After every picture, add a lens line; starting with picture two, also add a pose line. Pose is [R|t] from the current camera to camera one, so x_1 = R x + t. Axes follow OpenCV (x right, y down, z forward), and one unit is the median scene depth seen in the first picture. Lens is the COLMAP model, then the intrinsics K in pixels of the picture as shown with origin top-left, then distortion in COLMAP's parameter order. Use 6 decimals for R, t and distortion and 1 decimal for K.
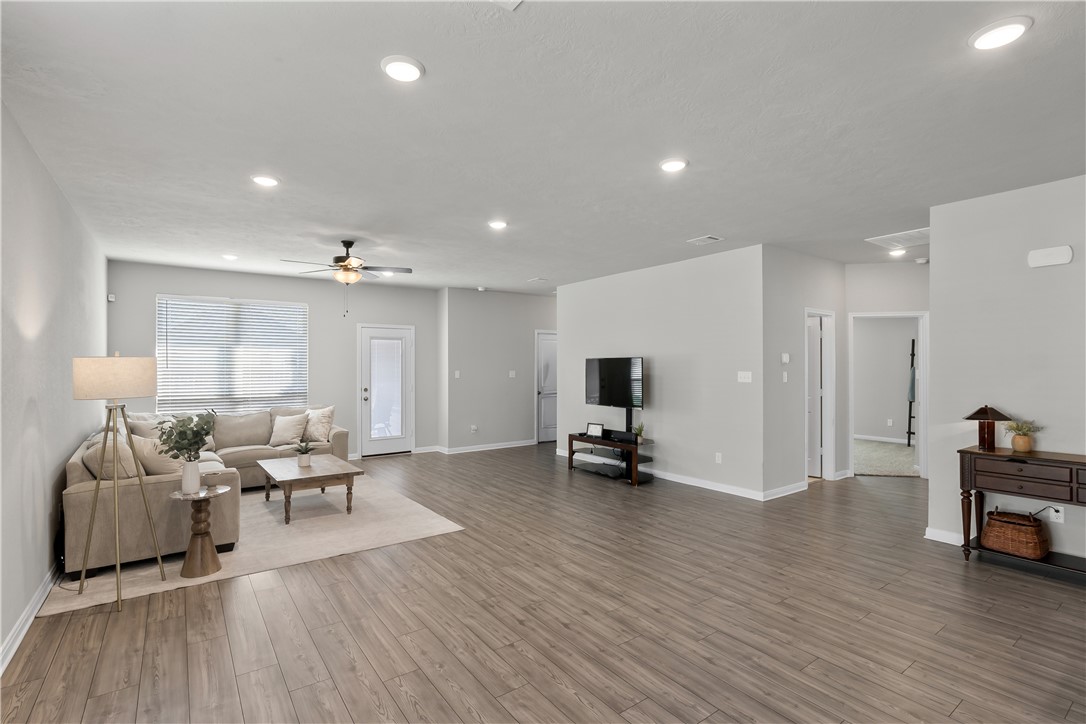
lens RADIAL K [[506.2, 0, 541.7], [0, 506.2, 366.4], [0, 0, 1]] dist [-0.004526, 0.000130]
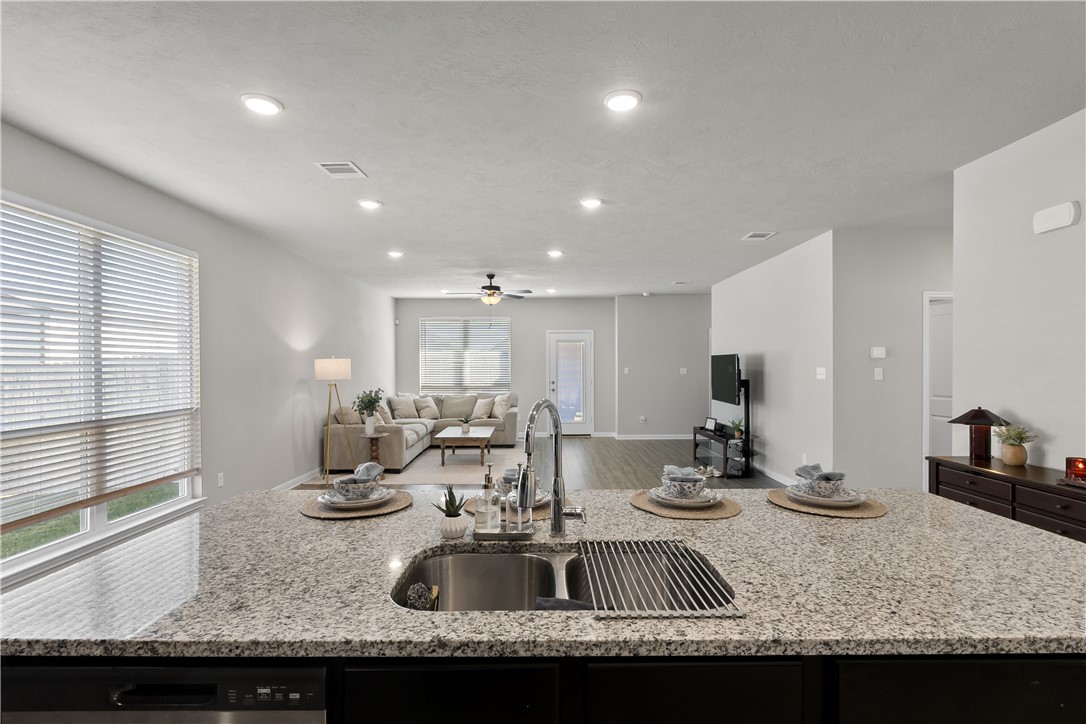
lens RADIAL K [[510.4, 0, 541.4], [0, 510.4, 368.5], [0, 0, 1]] dist [-0.003240, -0.001192]
pose [[0.809871, 0.001840, -0.586605, 0.639530], [0.002585, 0.999974, 0.006705, 0.004967], [0.586602, -0.006946, 0.809845, -0.076112]]
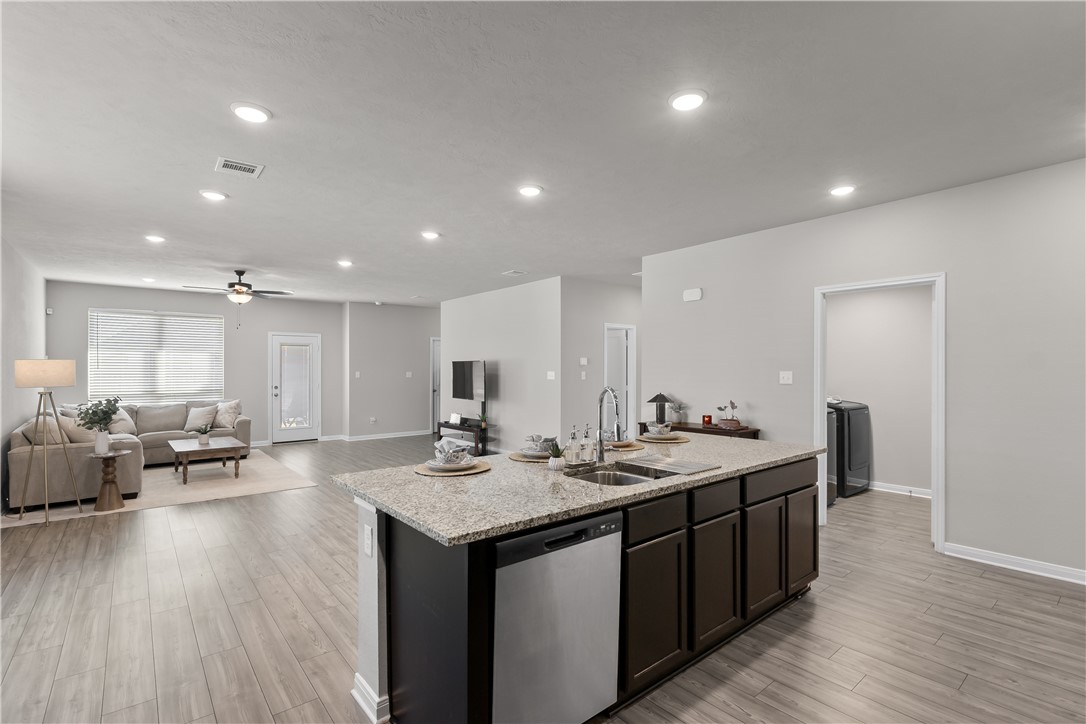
lens RADIAL K [[505.0, 0, 541.4], [0, 505.0, 368.7], [0, 0, 1]] dist [-0.002049, 0.000055]
pose [[0.998389, 0.000937, 0.056738, 0.359505], [-0.000850, 0.999998, -0.001564, 0.006058], [-0.056740, 0.001513, 0.998388, -0.383809]]
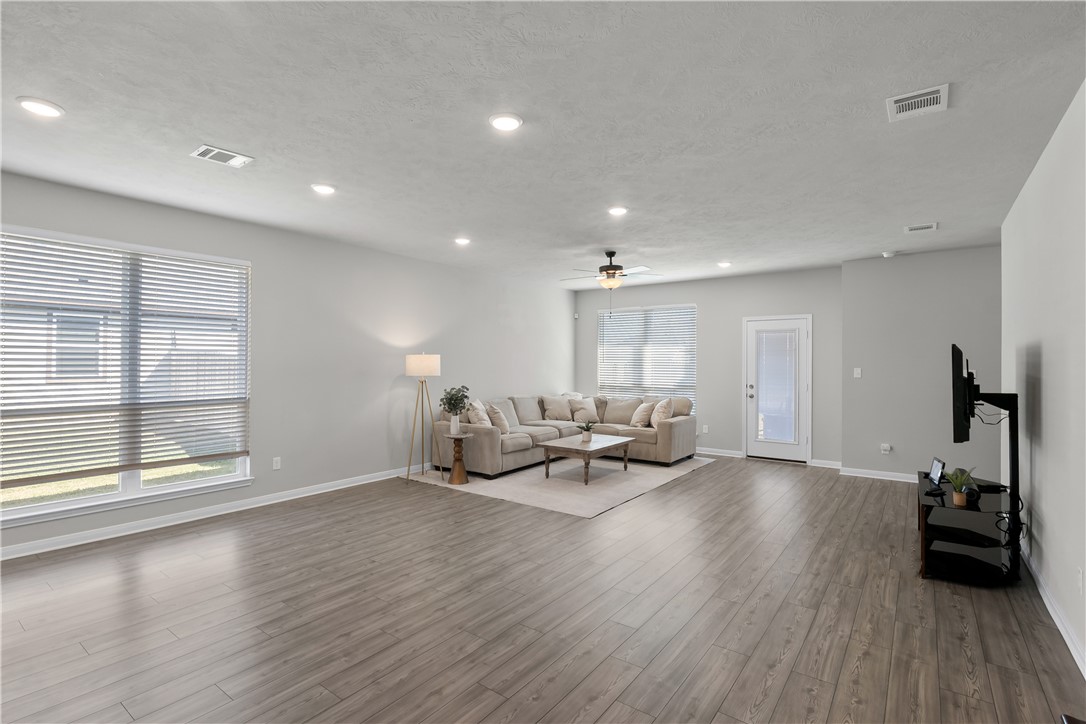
lens RADIAL K [[515.8, 0, 534.7], [0, 515.8, 360.0], [0, 0, 1]] dist [-0.000896, 0.000558]
pose [[0.295366, -0.002746, -0.955380, 0.781950], [-0.005353, 0.999975, -0.004530, 0.005342], [0.955369, 0.006453, 0.295344, 0.557351]]
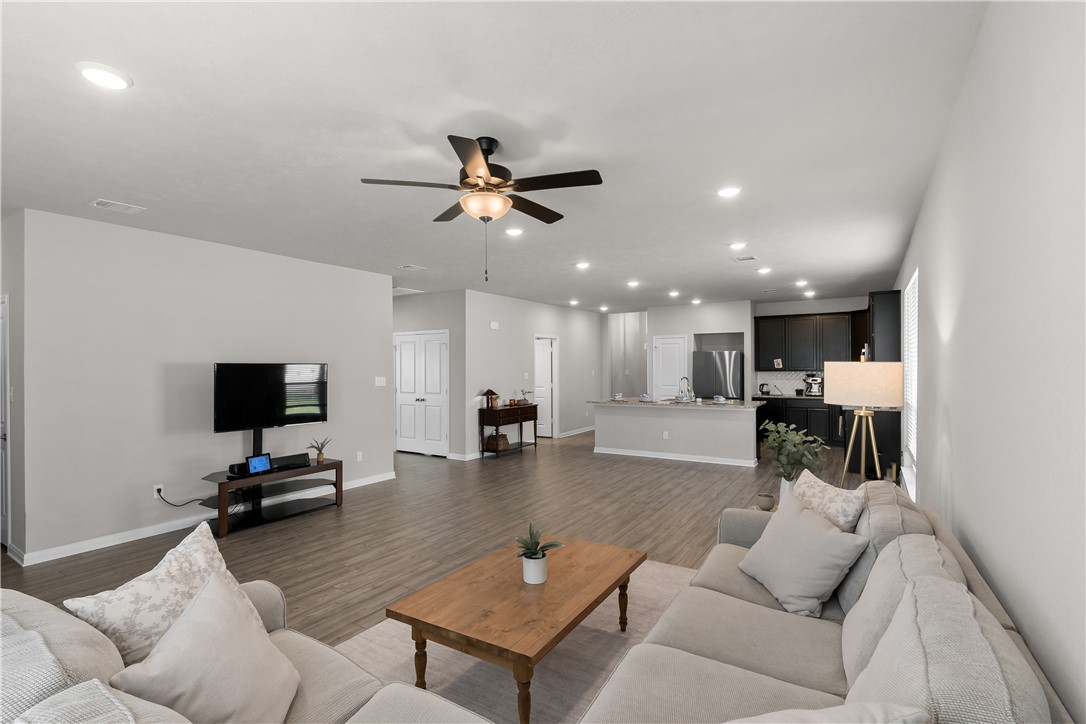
lens RADIAL K [[510.4, 0, 541.4], [0, 510.4, 368.5], [0, 0, 1]] dist [-0.003240, -0.001192]
pose [[-0.368200, 0.002217, 0.929744, -1.032933], [0.006909, 0.999976, 0.000351, -0.008198], [-0.929721, 0.006553, -0.368206, 1.304197]]
